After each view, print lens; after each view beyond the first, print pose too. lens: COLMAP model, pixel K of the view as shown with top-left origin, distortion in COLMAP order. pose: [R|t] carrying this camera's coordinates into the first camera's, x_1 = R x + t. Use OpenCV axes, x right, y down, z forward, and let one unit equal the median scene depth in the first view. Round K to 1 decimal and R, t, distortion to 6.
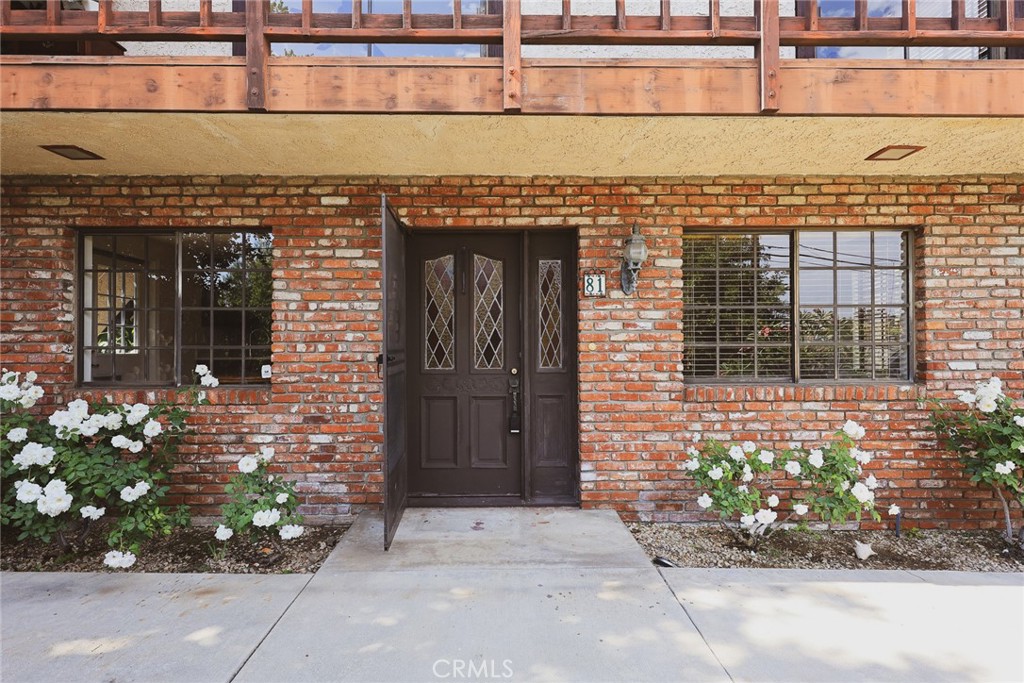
lens RADIAL K [[502.9, 0, 512.0], [0, 502.9, 341.5], [0, 0, 1]] dist [0.002102, 0.000148]
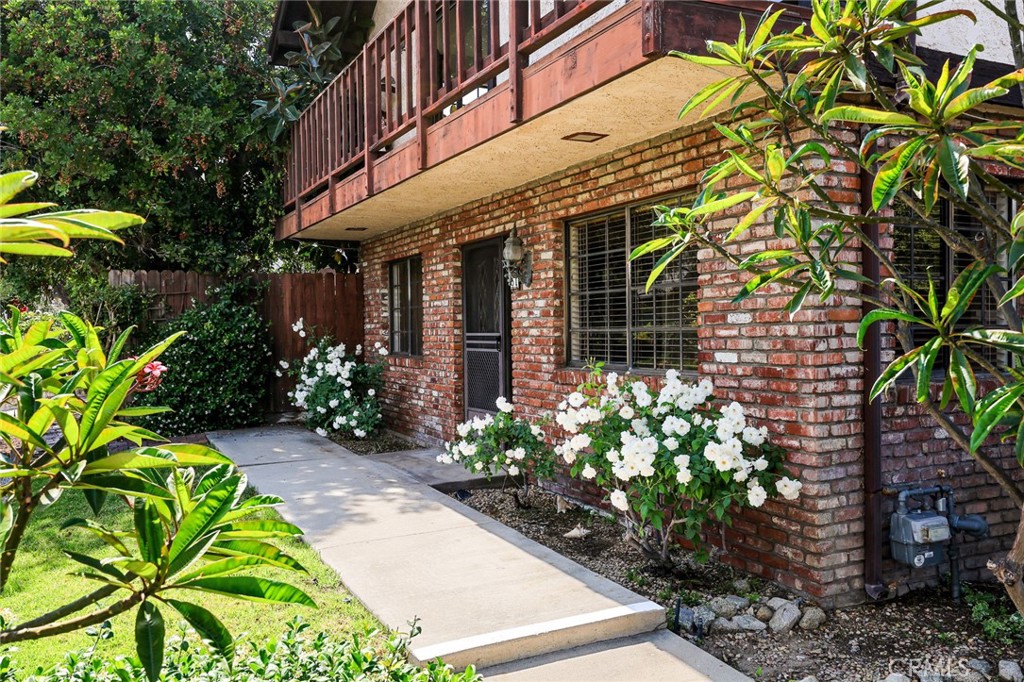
lens RADIAL K [[846.6, 0, 512.0], [0, 846.6, 341.0], [0, 0, 1]] dist [-0.001714, -0.000117]
pose [[0.429871, 0.012167, -0.902808, 1.941476], [0.021381, 0.999492, 0.023651, -0.015660], [0.902637, -0.029470, 0.429392, 0.134372]]
